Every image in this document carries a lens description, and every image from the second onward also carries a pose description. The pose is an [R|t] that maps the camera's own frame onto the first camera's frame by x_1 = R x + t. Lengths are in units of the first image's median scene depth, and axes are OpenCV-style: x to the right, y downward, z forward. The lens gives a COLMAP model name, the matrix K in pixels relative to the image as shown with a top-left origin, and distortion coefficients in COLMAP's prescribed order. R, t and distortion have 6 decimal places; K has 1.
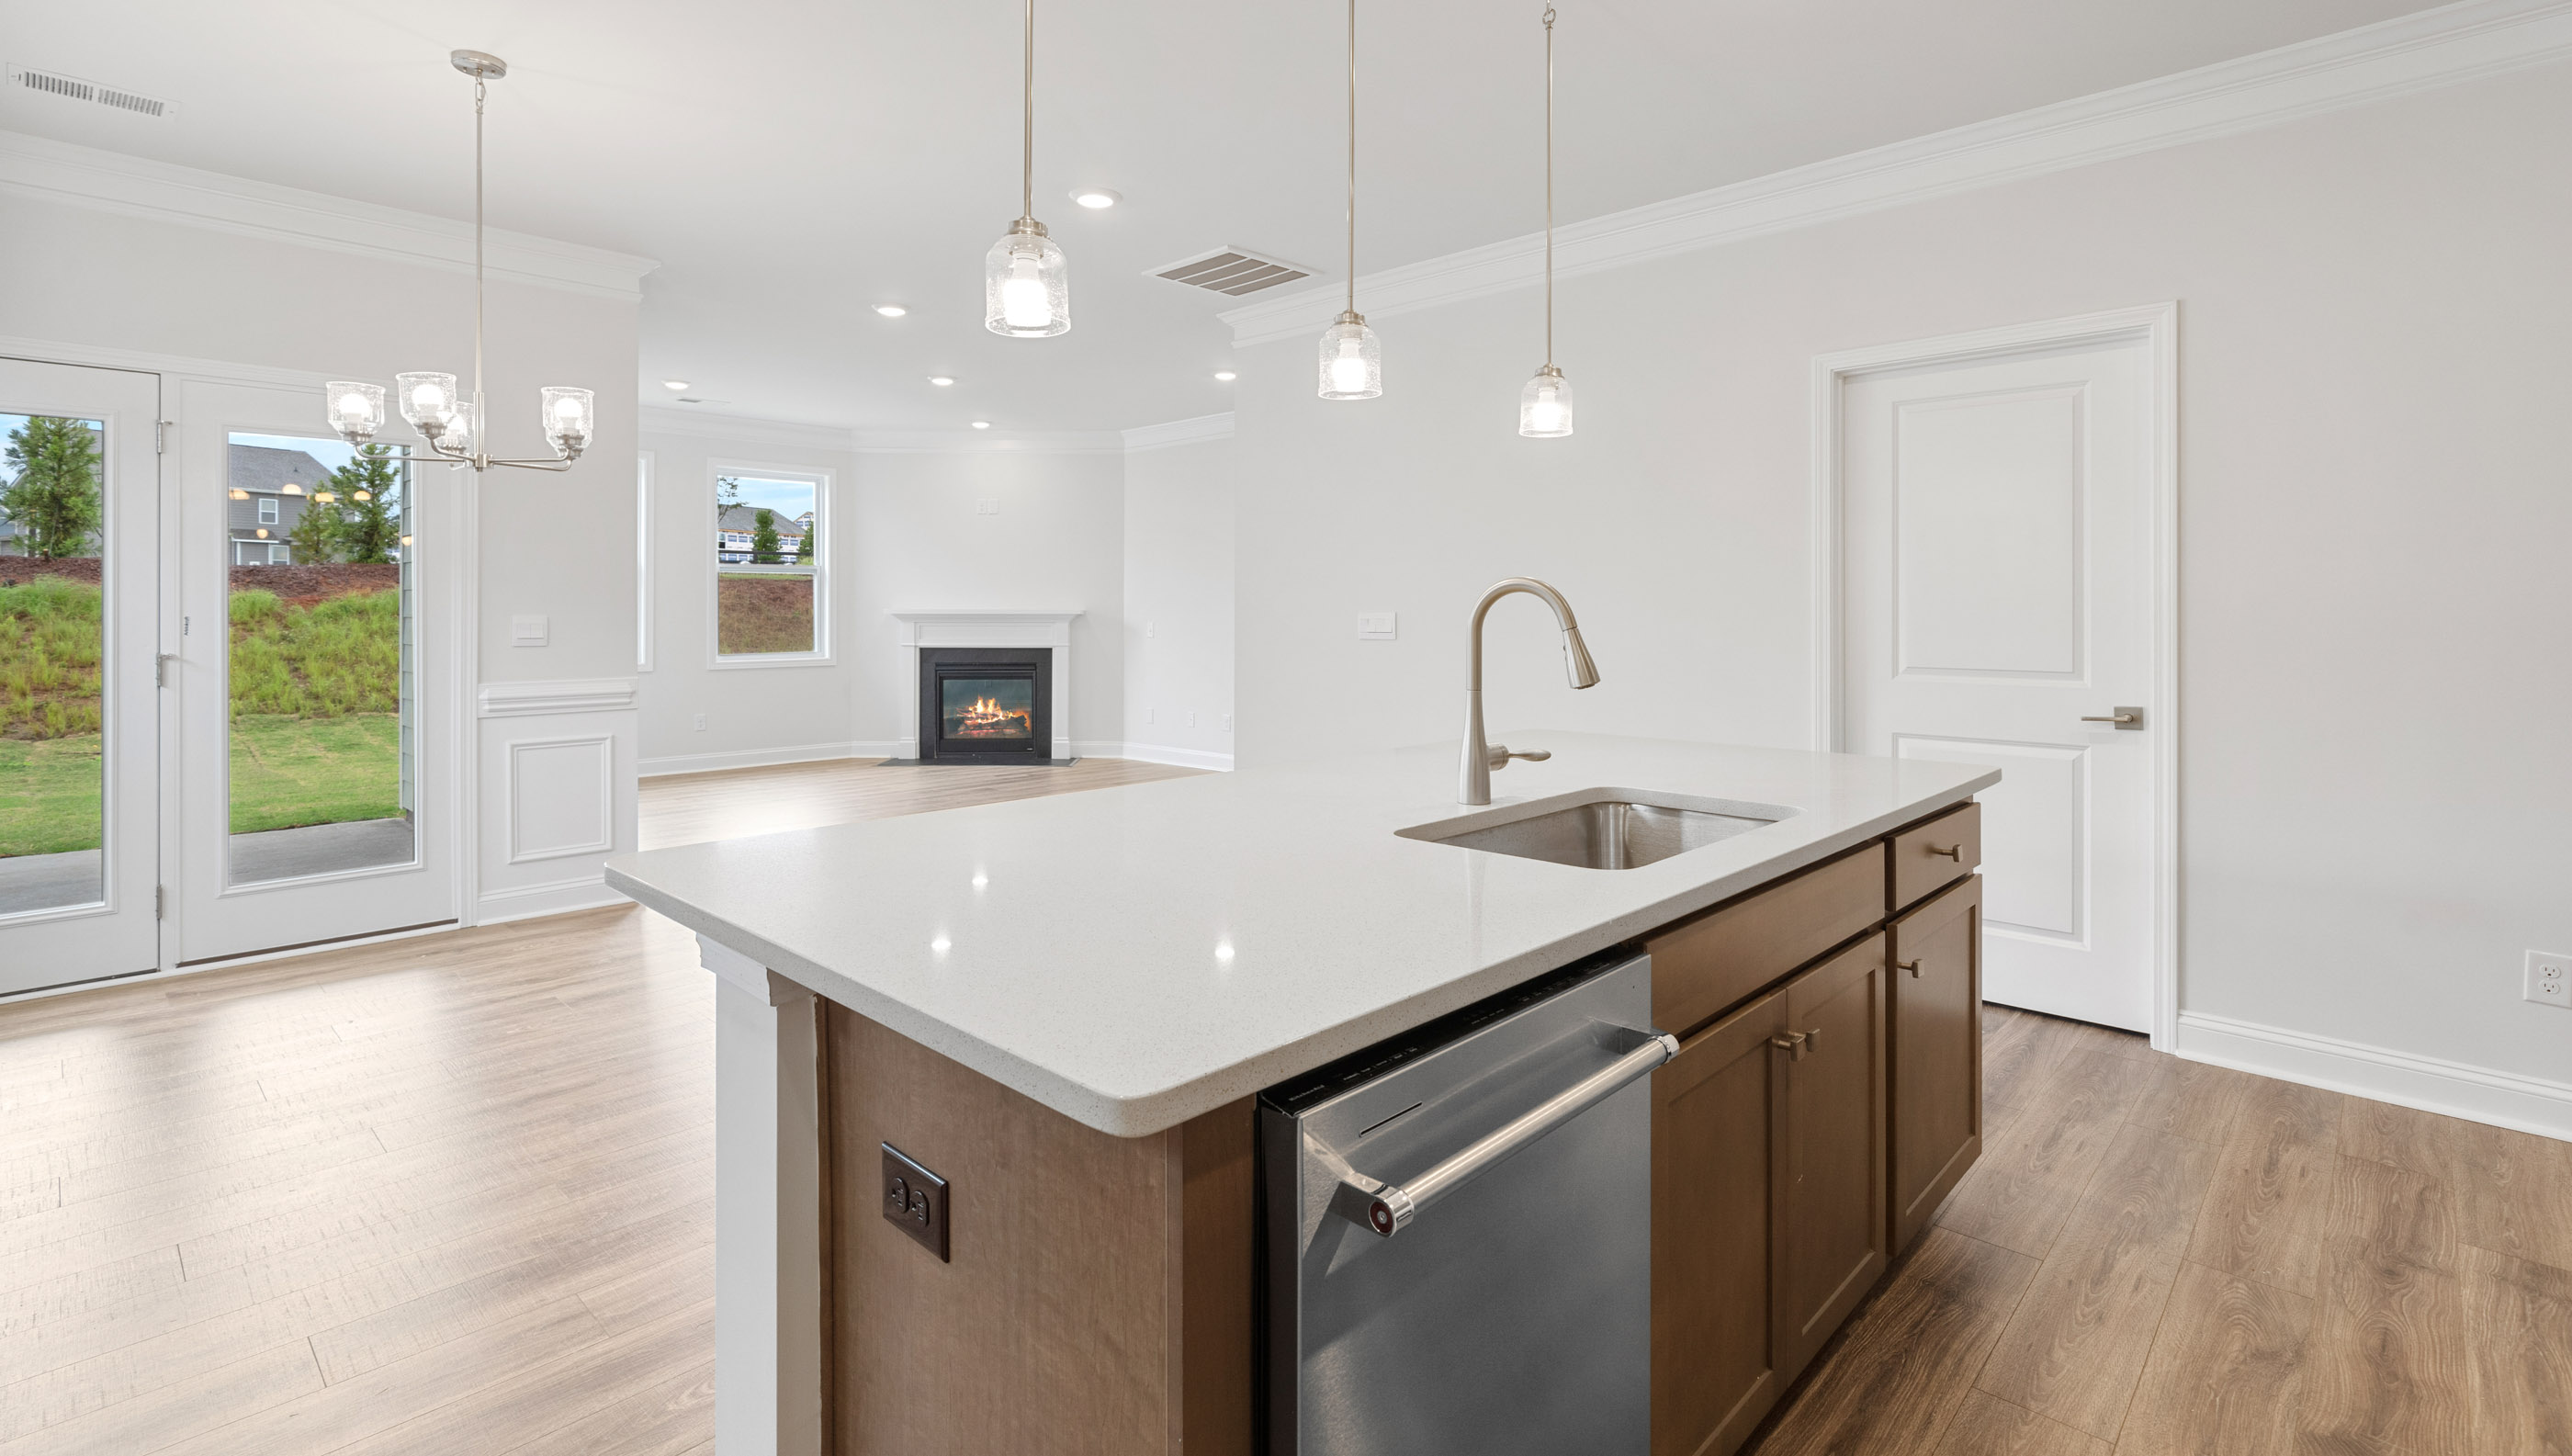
lens RADIAL K [[1186.0, 0, 1200.2], [0, 1186.0, 588.8], [0, 0, 1]] dist [-0.001600, 0.001396]
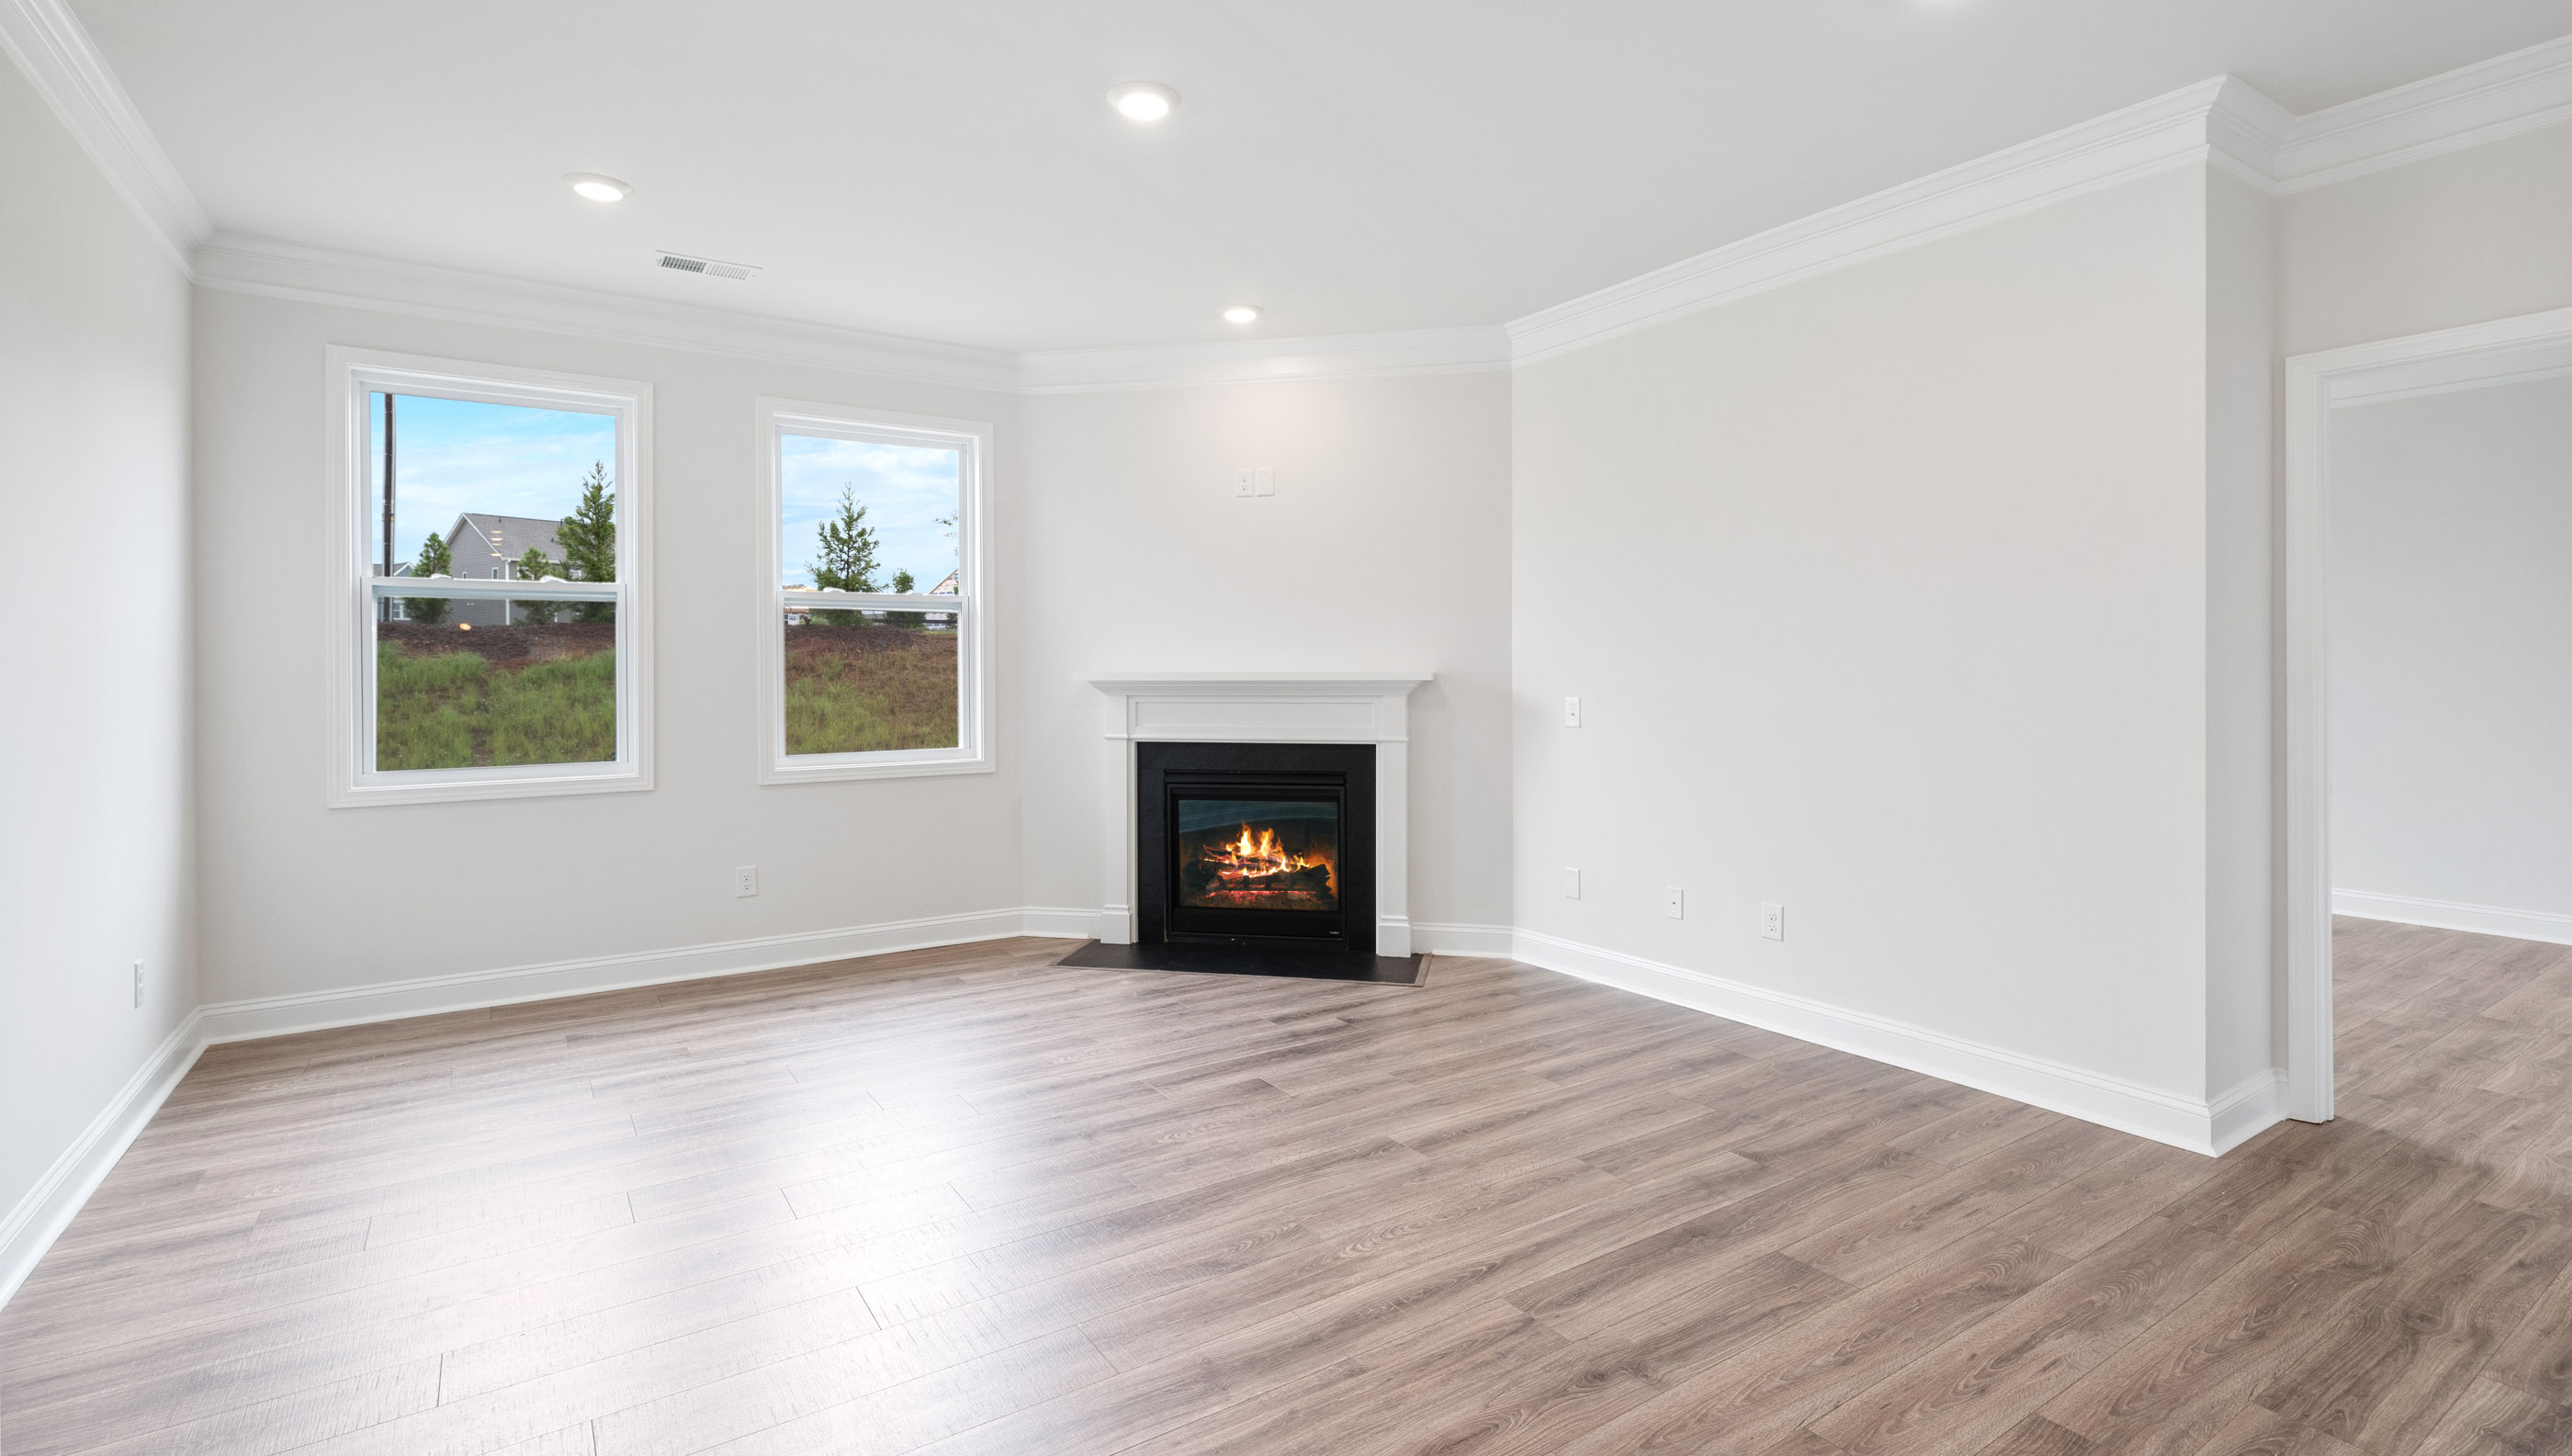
lens RADIAL K [[1186.0, 0, 1257.0], [0, 1186.0, 669.2], [0, 0, 1]] dist [-0.001600, 0.001396]
pose [[0.981177, -0.004922, -0.193048, -0.073603], [0.008414, 0.999815, 0.017271, 0.006442], [0.192928, -0.018570, 0.981037, 0.464061]]
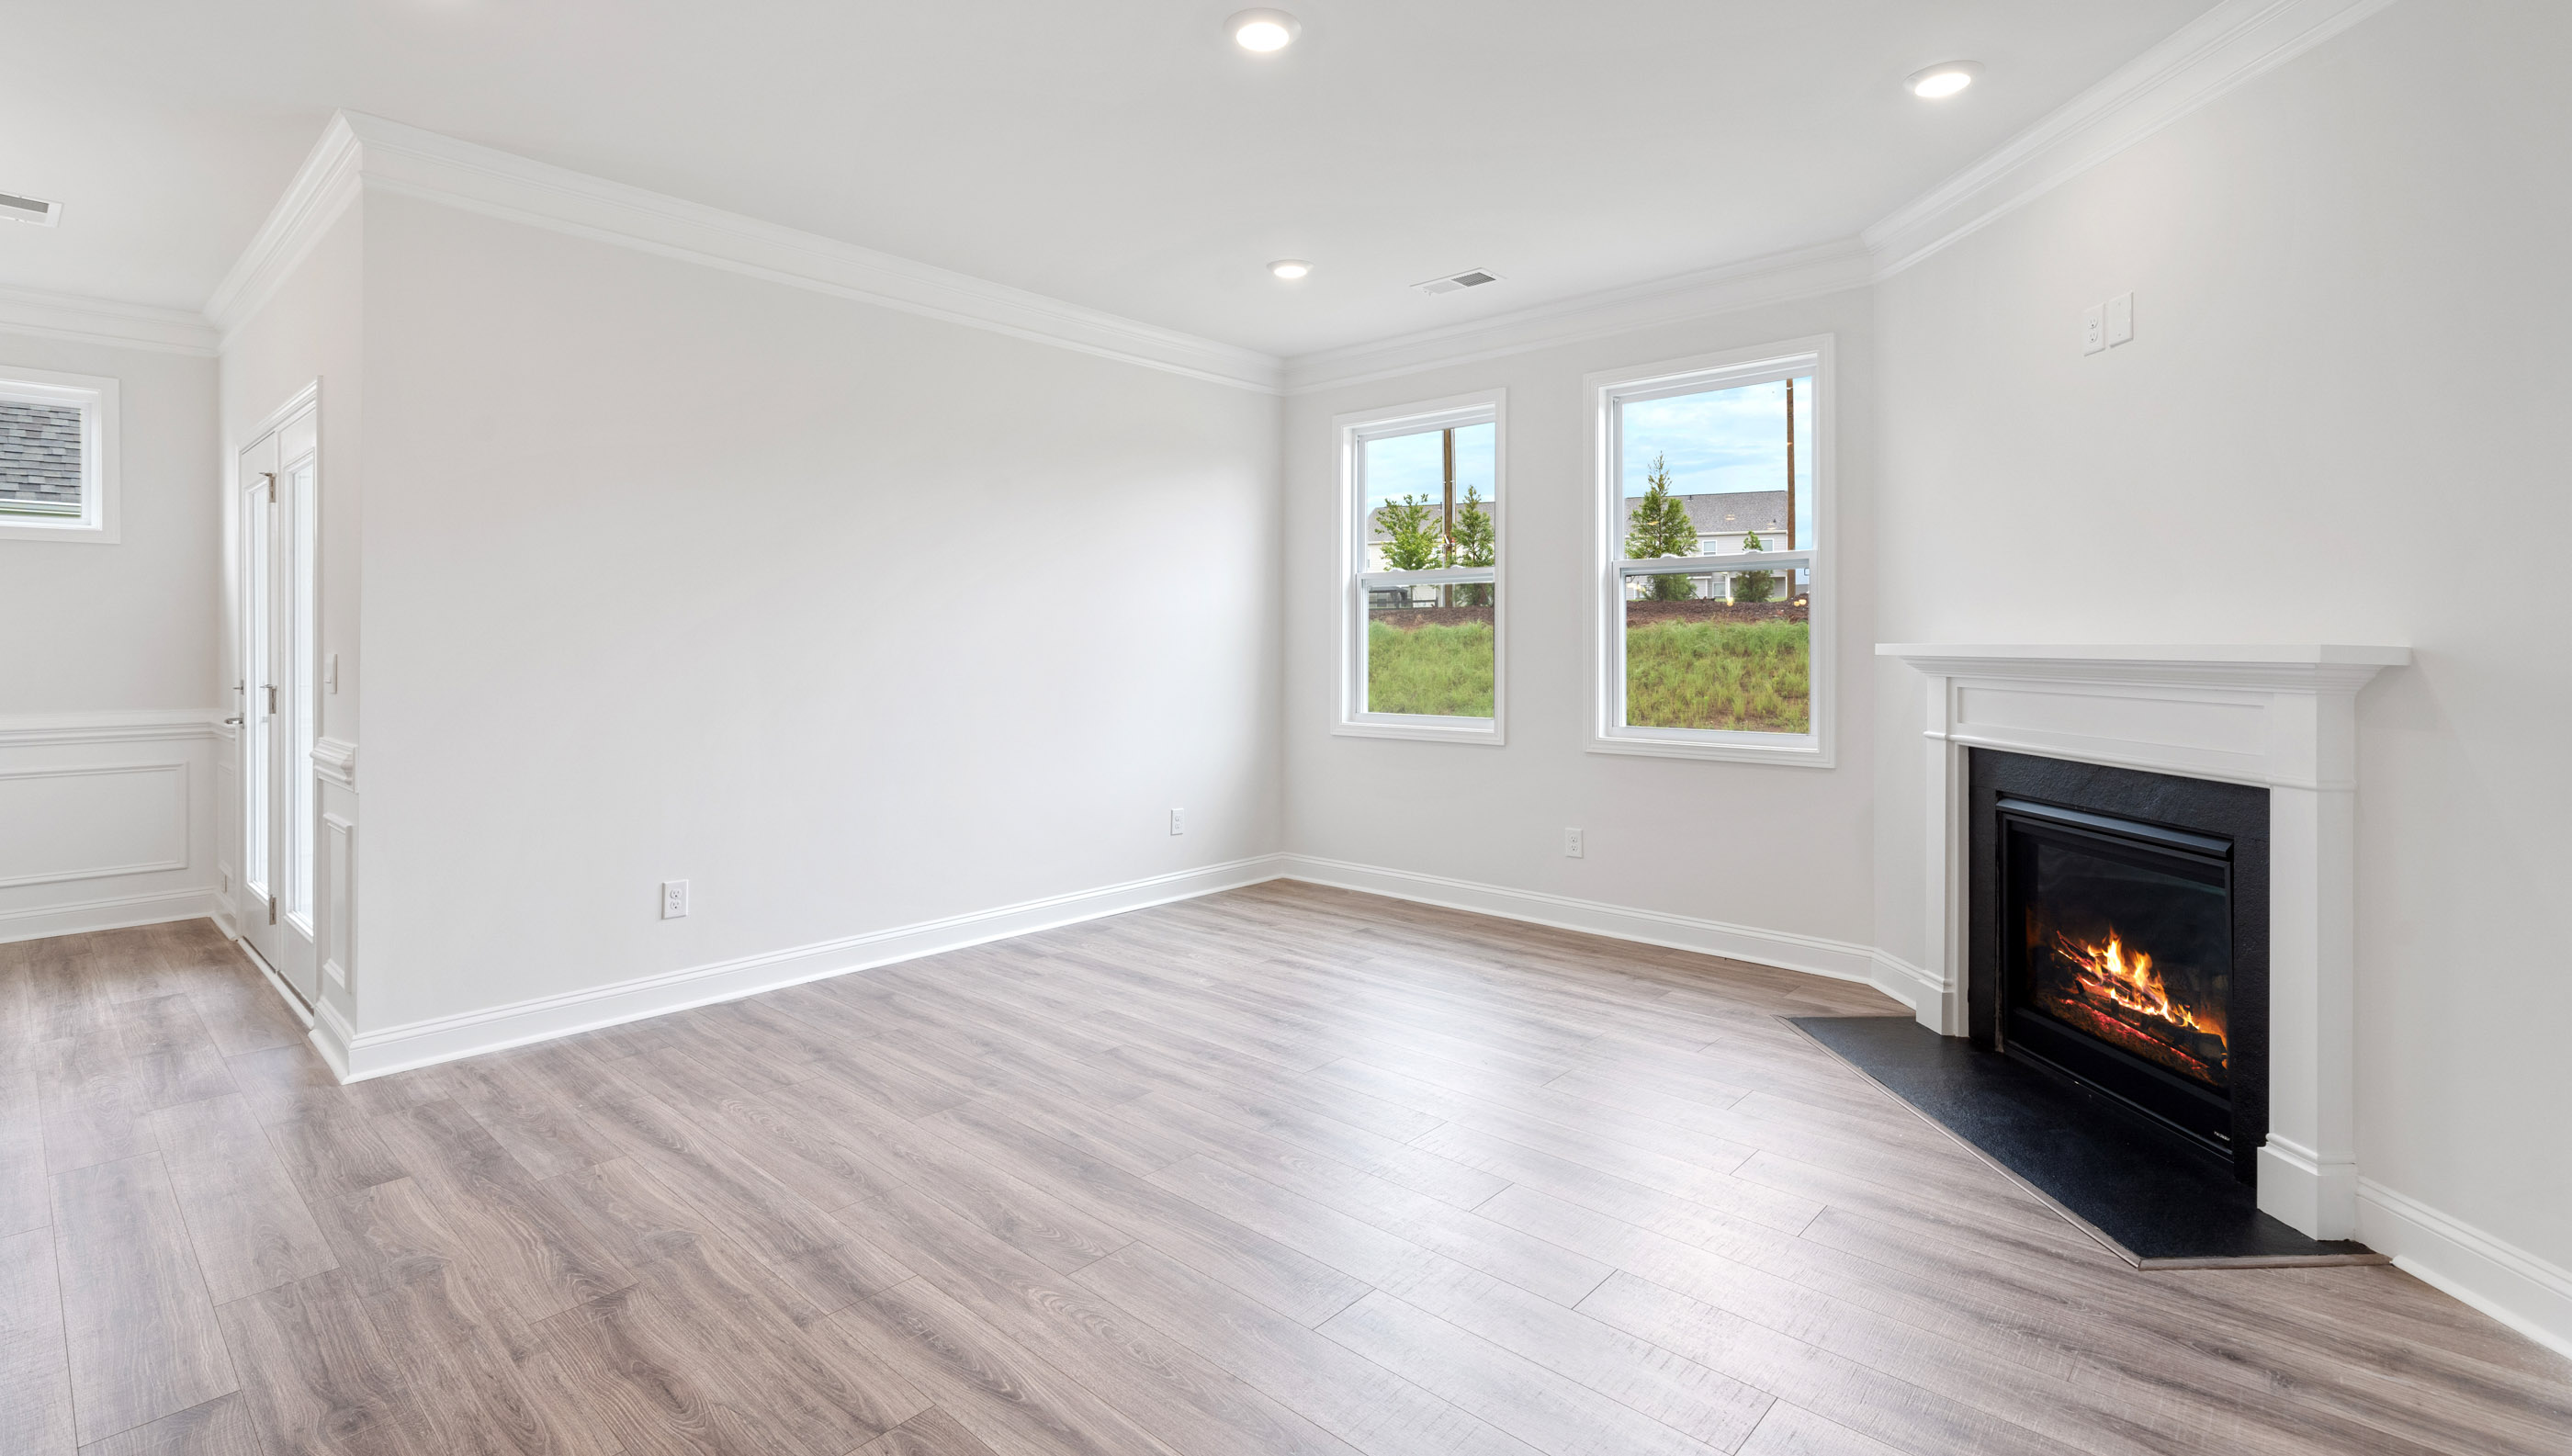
lens RADIAL K [[1186.0, 0, 1289.4], [0, 1186.0, 633.8], [0, 0, 1]] dist [-0.001600, 0.001396]
pose [[0.056170, -0.008380, -0.998386, 0.131104], [0.016301, 0.999839, -0.007475, 0.013241], [0.998288, -0.015855, 0.056298, 0.760941]]
